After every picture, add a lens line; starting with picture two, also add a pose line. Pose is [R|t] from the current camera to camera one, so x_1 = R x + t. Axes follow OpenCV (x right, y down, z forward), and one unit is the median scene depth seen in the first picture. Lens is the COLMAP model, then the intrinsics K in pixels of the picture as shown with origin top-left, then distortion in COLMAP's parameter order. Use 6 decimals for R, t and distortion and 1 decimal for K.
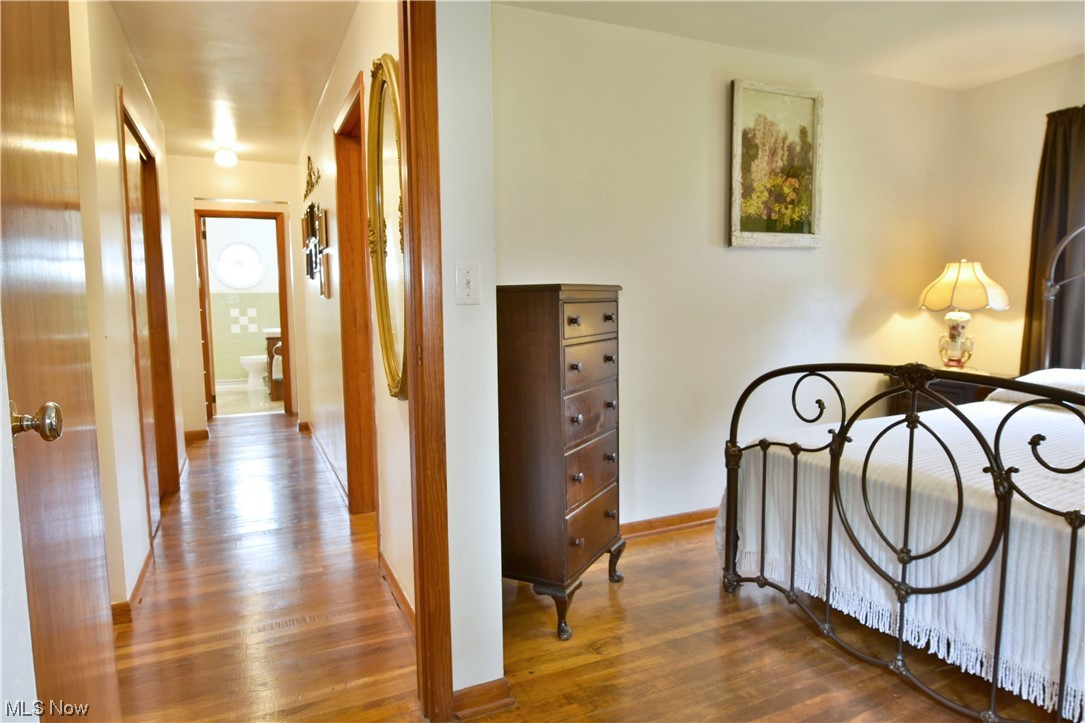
lens RADIAL K [[673.0, 0, 542.5], [0, 673.0, 361.5], [0, 0, 1]] dist [0.001721, 0.000178]
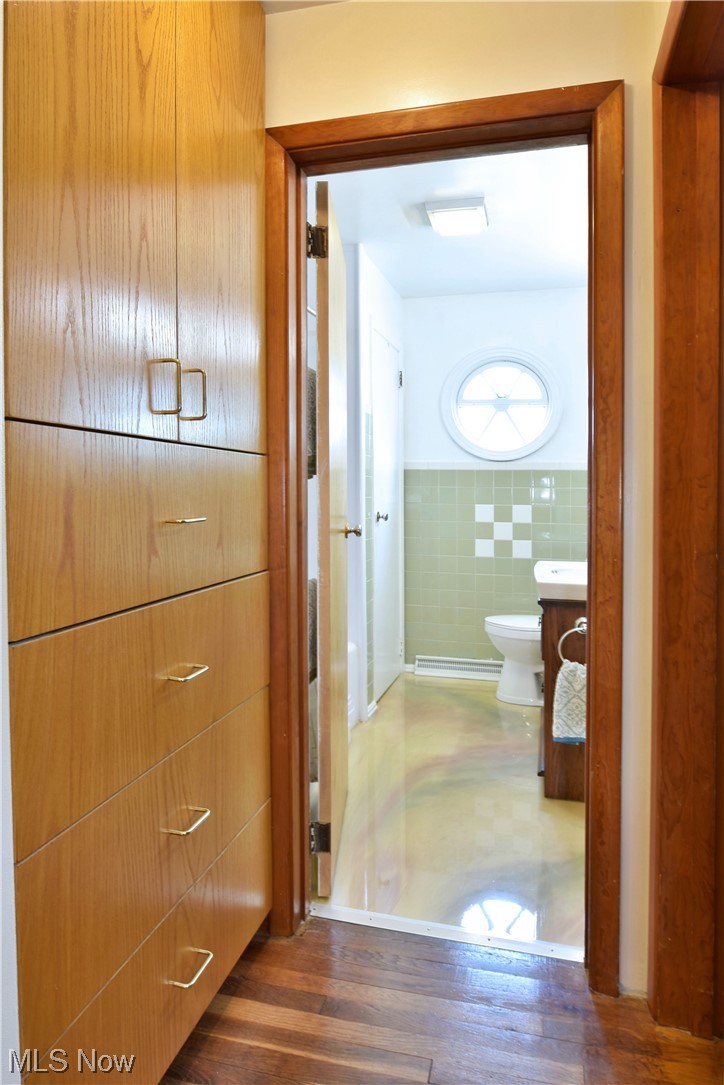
lens RADIAL K [[673.0, 0, 252.1], [0, 673.0, 494.4], [0, 0, 1]] dist [0.001721, 0.000178]
pose [[0.672646, 0.015159, -0.739809, -0.250003], [-0.078010, 0.995671, -0.050526, -0.055102], [0.735841, 0.091699, 0.670917, 0.638102]]
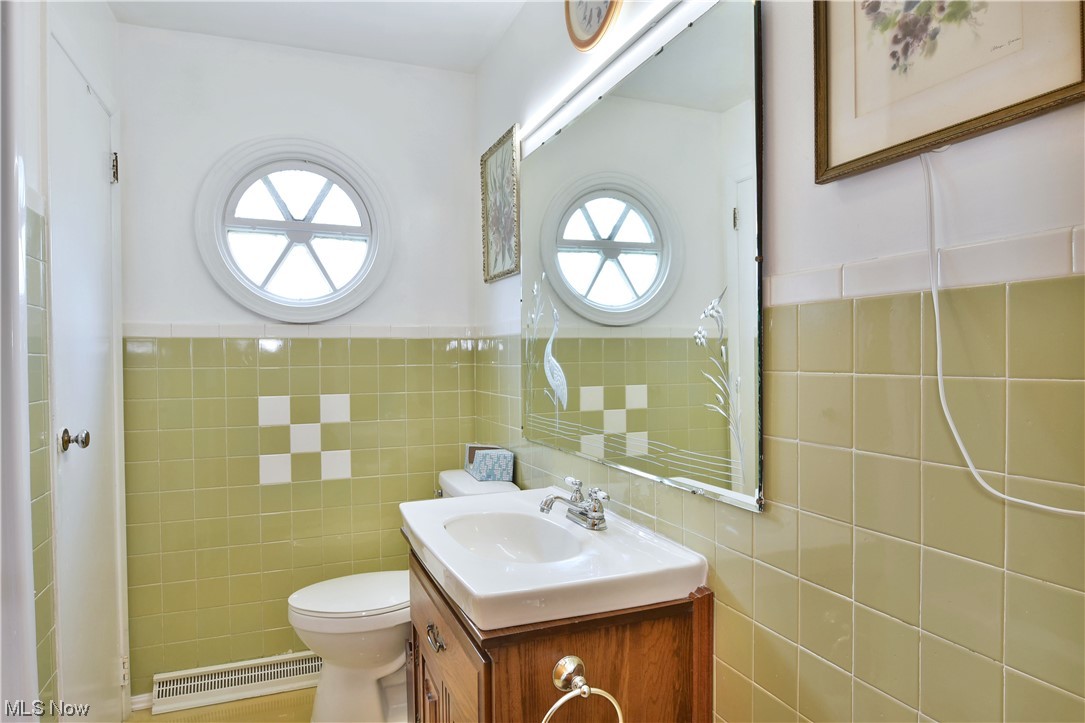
lens RADIAL K [[726.3, 0, 543.2], [0, 726.3, 342.2], [0, 0, 1]] dist [-0.011375, -0.009015]
pose [[0.997170, -0.009089, -0.074623, -0.360714], [0.001080, 0.994294, -0.106673, -0.075677], [0.075167, 0.106290, 0.991490, 0.788665]]
